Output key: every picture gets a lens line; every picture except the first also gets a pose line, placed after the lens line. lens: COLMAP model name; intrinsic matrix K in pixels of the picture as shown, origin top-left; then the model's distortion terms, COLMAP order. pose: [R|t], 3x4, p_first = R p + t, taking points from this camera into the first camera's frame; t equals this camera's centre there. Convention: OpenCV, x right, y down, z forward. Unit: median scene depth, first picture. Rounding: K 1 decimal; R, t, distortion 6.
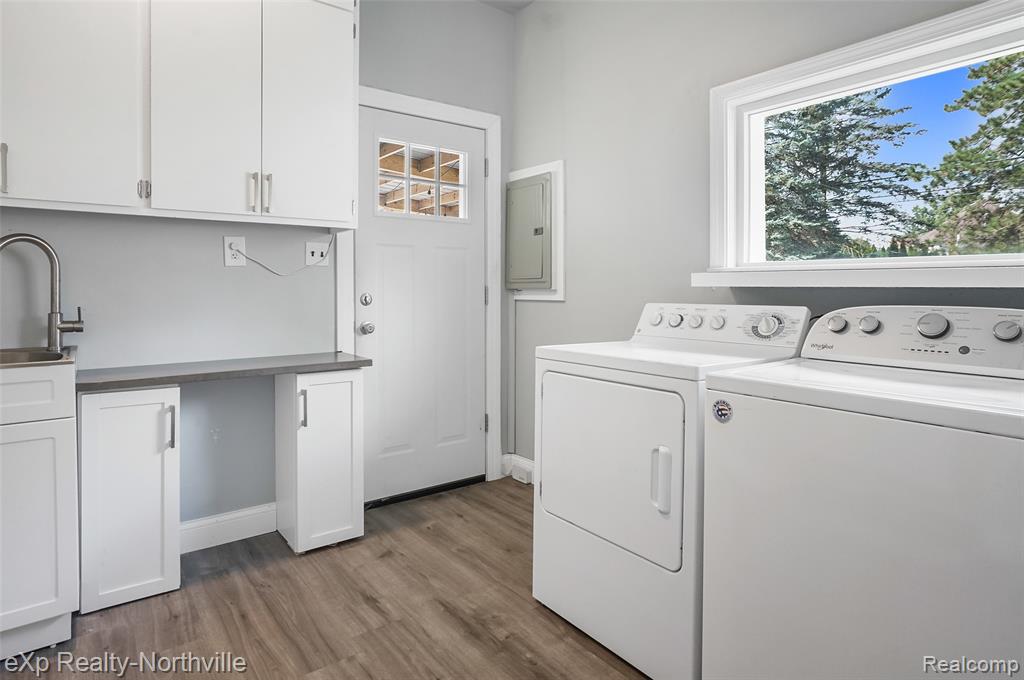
lens RADIAL K [[573.1, 0, 511.5], [0, 573.1, 296.6], [0, 0, 1]] dist [-0.000038, -0.000020]
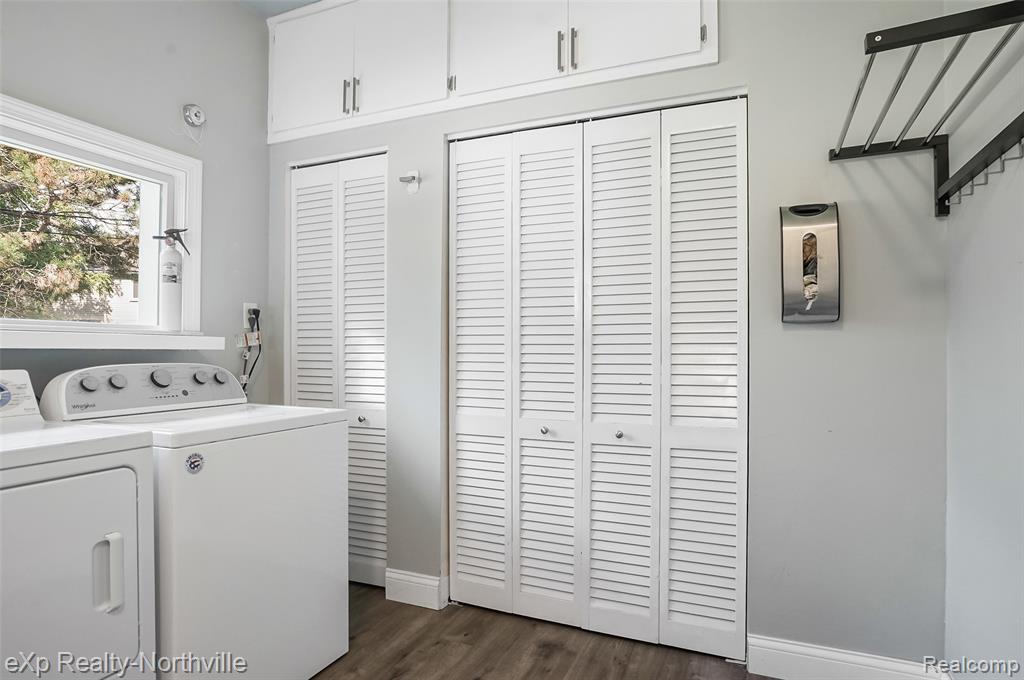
lens RADIAL K [[578.5, 0, 512.0], [0, 578.5, 340.0], [0, 0, 1]] dist [-0.000482, -0.000129]
pose [[-0.495571, 0.009474, 0.868516, -0.817440], [0.005695, 0.999954, -0.007658, -0.022236], [-0.868549, 0.001151, -0.495602, 0.928578]]
